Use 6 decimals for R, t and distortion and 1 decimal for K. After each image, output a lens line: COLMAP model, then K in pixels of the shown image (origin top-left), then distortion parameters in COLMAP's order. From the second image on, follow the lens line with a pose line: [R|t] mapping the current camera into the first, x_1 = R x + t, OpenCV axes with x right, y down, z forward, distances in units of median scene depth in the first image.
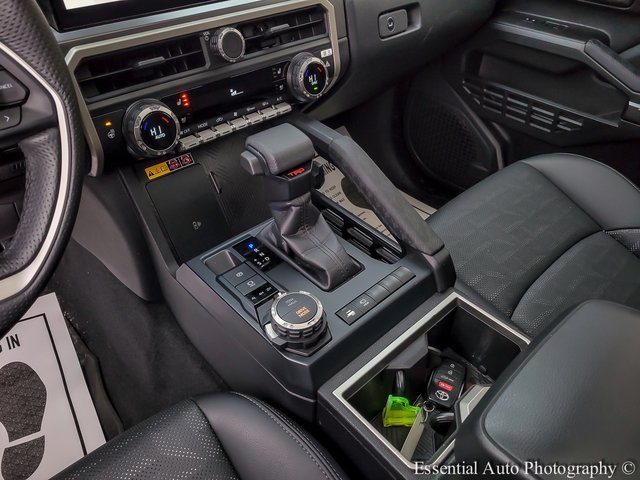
lens RADIAL K [[486.1, 0, 320.0], [0, 486.1, 244.2], [0, 0, 1]] dist [0.036007, -0.038733]
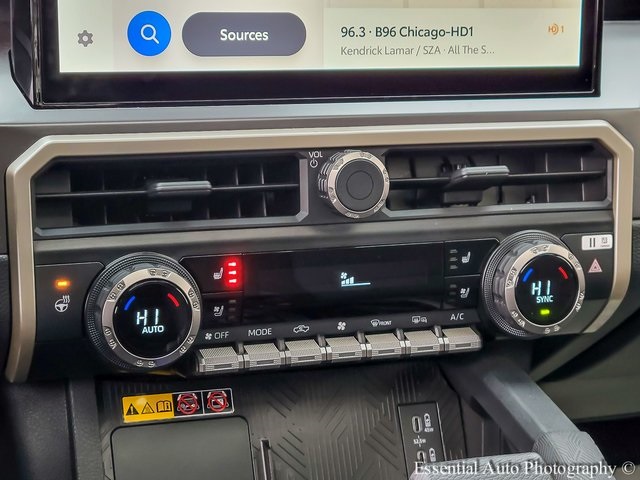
lens RADIAL K [[1403.3, 0, 320.1], [0, 1403.3, 241.1], [0, 0, 1]] dist [0.109502, 0.331262]
pose [[0.916251, 0.181053, -0.357357, 0.253410], [-0.296655, 0.906134, -0.301524, 0.055800], [0.269222, 0.382284, 0.883956, -0.170502]]
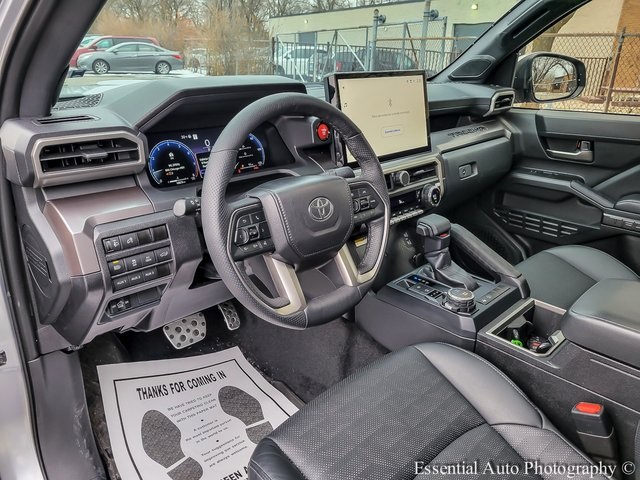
lens RADIAL K [[483.6, 0, 318.6], [0, 483.6, 243.6], [0, 0, 1]] dist [0.032819, -0.004666]
pose [[0.999662, -0.020554, 0.015906, -0.525785], [0.024525, 0.948573, -0.315607, 0.440001], [-0.008601, 0.315890, 0.948757, -0.762972]]
